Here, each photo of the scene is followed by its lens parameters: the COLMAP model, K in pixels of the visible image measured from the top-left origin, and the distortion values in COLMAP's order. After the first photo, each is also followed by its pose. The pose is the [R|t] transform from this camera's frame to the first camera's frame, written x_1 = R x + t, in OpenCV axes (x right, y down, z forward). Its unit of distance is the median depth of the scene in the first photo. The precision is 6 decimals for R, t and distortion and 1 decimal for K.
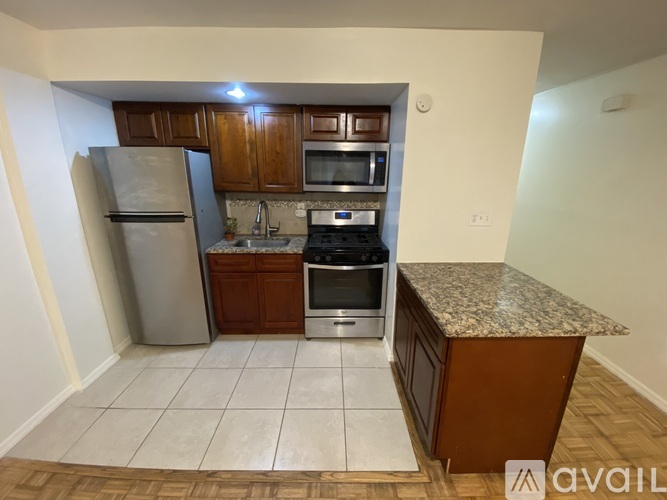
lens RADIAL K [[264.1, 0, 339.2], [0, 264.1, 246.6], [0, 0, 1]] dist [-0.006906, -0.004048]
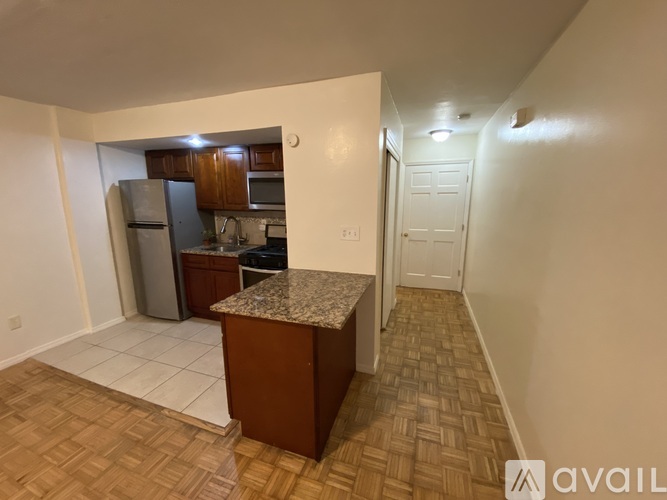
lens RADIAL K [[264.1, 0, 343.3], [0, 264.1, 246.8], [0, 0, 1]] dist [-0.006906, -0.004048]
pose [[0.951260, 0.051252, -0.304100, 0.776330], [-0.078134, 0.993973, -0.076889, 0.036085], [0.298327, 0.096902, 0.949532, -0.067687]]
